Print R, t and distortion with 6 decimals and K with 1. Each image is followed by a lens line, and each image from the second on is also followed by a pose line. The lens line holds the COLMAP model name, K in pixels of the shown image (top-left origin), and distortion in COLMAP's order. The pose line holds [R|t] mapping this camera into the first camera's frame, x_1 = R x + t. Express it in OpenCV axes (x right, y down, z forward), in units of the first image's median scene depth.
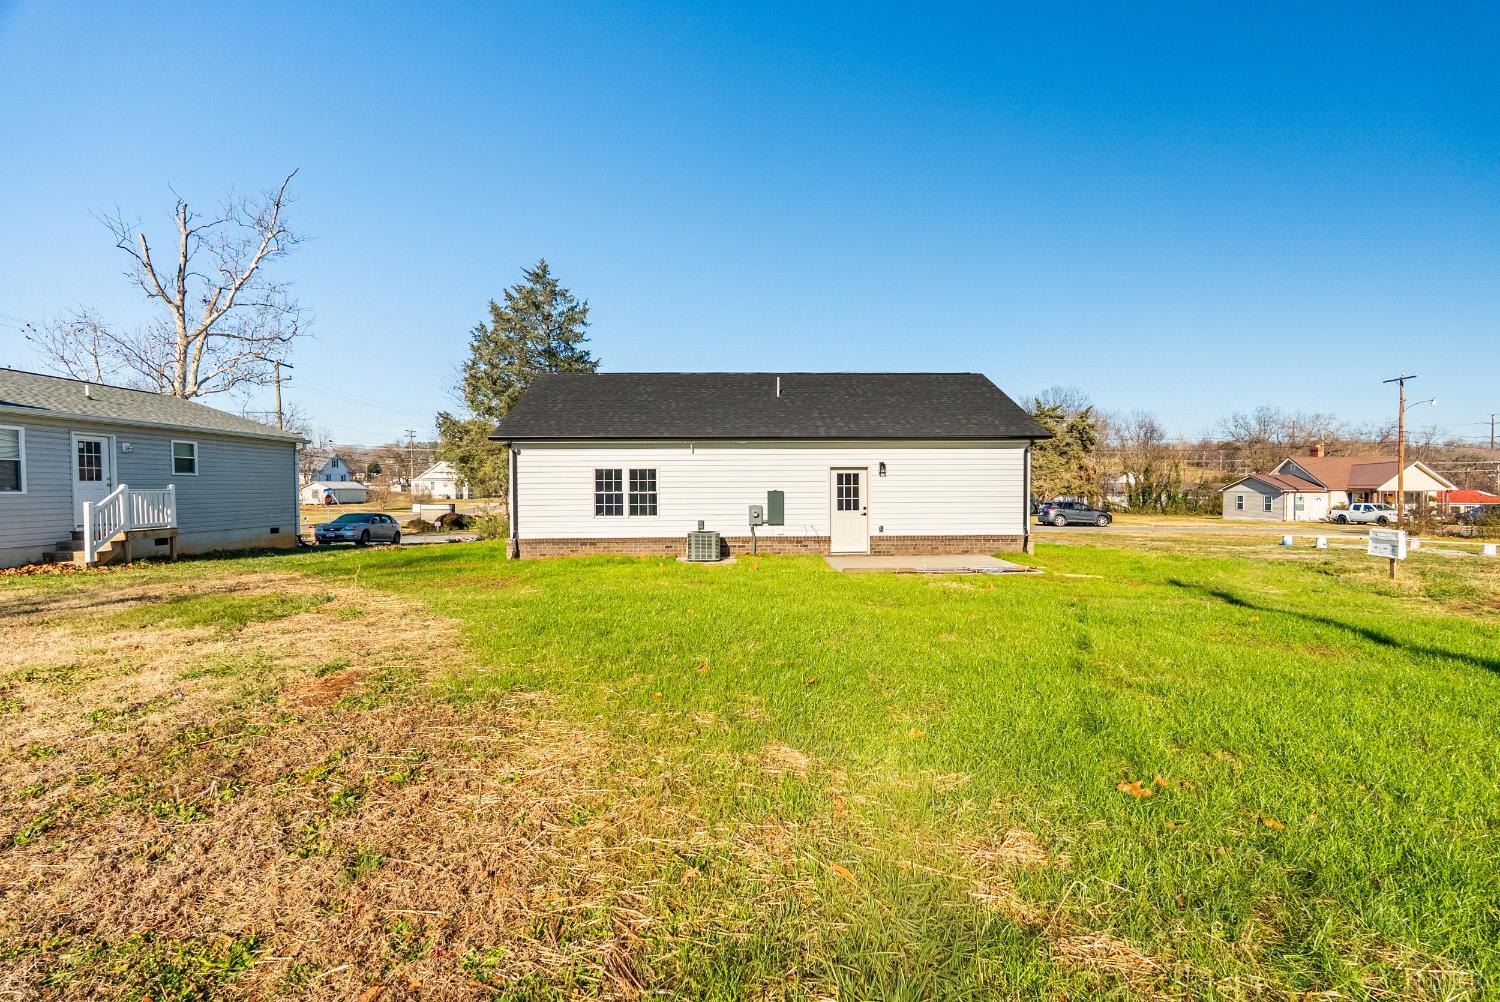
lens RADIAL K [[660.9, 0, 755.5], [0, 660.9, 498.3], [0, 0, 1]] dist [-0.002078, -0.001084]
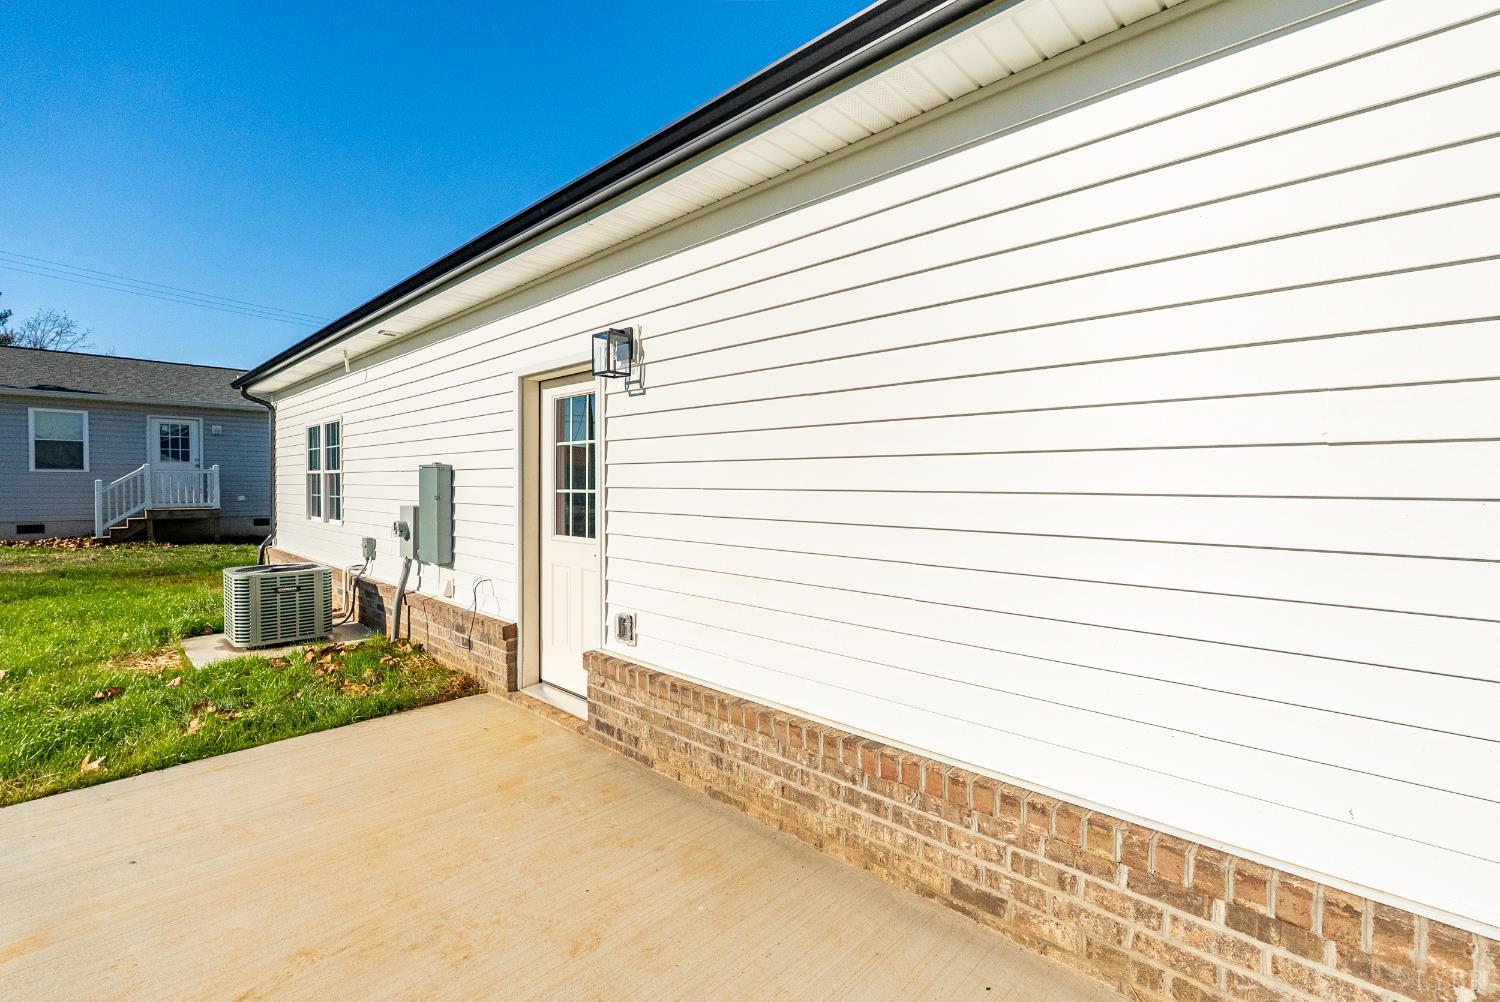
lens RADIAL K [[660.9, 0, 755.5], [0, 660.9, 498.3], [0, 0, 1]] dist [-0.002078, -0.001084]
pose [[0.694359, 0.024610, -0.719208, 0.385371], [-0.024904, 0.999638, 0.010162, -0.001446], [0.719198, 0.010855, 0.694720, 0.883959]]
